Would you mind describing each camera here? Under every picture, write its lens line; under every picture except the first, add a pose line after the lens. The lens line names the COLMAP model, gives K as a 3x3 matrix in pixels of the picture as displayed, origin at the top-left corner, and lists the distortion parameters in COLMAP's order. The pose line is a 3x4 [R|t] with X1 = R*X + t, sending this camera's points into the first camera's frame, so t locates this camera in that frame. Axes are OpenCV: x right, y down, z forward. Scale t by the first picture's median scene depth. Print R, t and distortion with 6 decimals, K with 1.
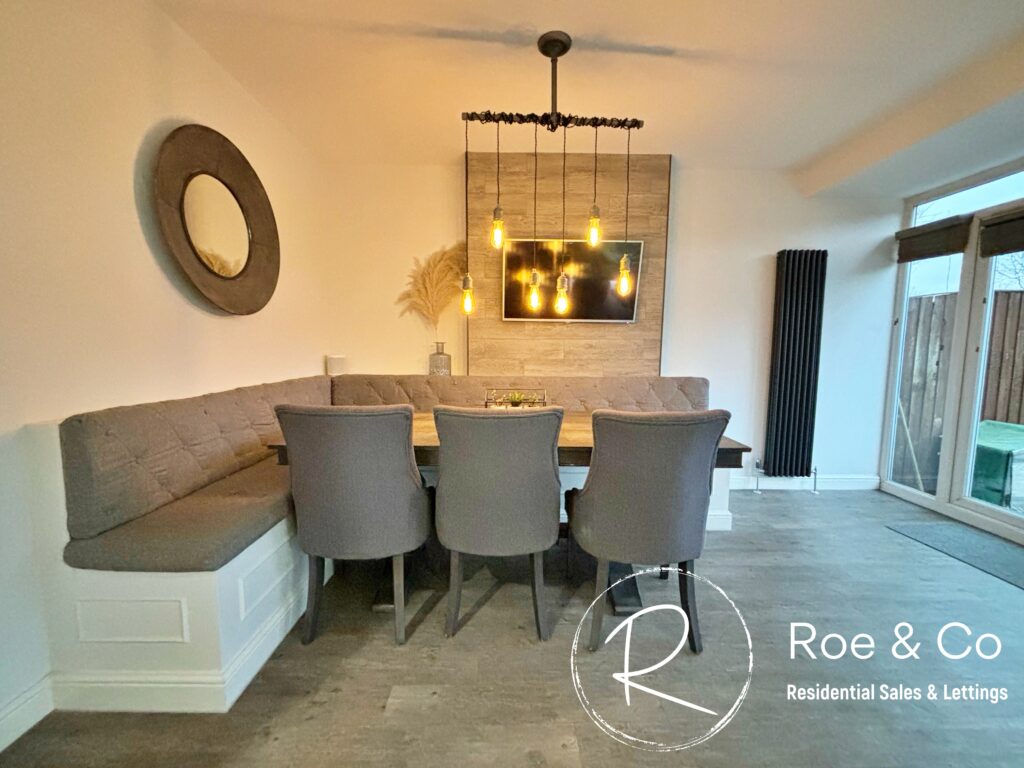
lens RADIAL K [[413.9, 0, 513.3], [0, 413.9, 386.7], [0, 0, 1]] dist [0.003959, 0.000168]
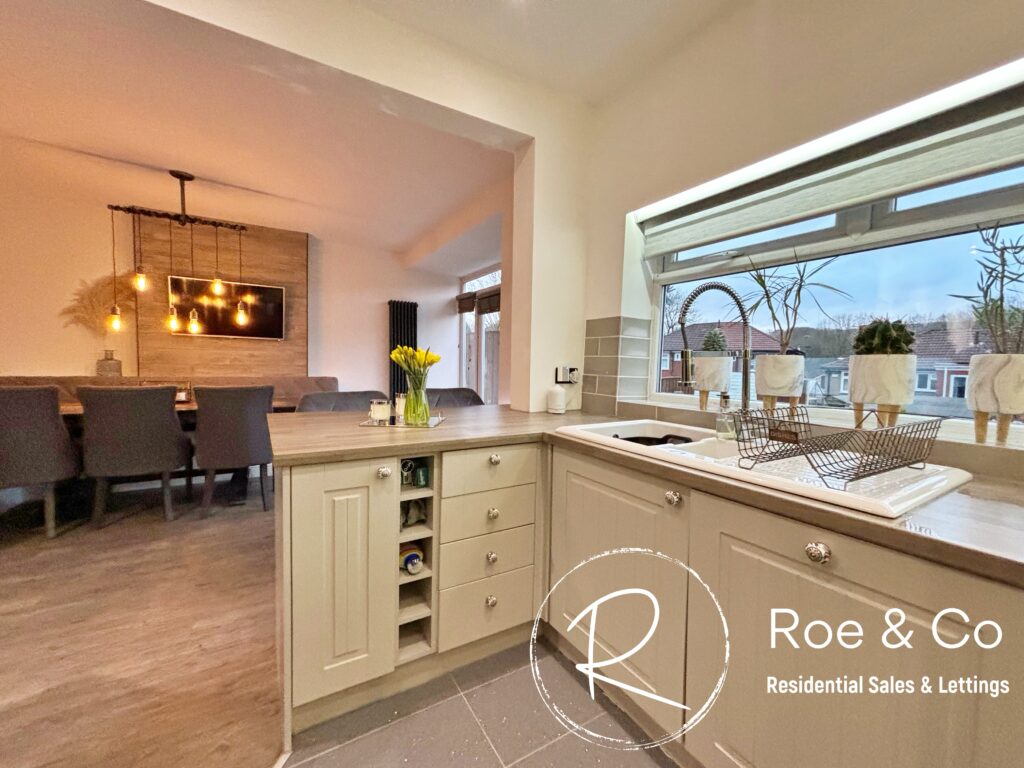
lens RADIAL K [[407.8, 0, 512.0], [0, 407.8, 384.0], [0, 0, 1]] dist [-0.000378, -0.000214]
pose [[0.862018, -0.016567, 0.506607, 0.245378], [0.039032, 0.998668, -0.033757, 0.081855], [-0.505373, 0.048872, 0.861516, -0.655220]]
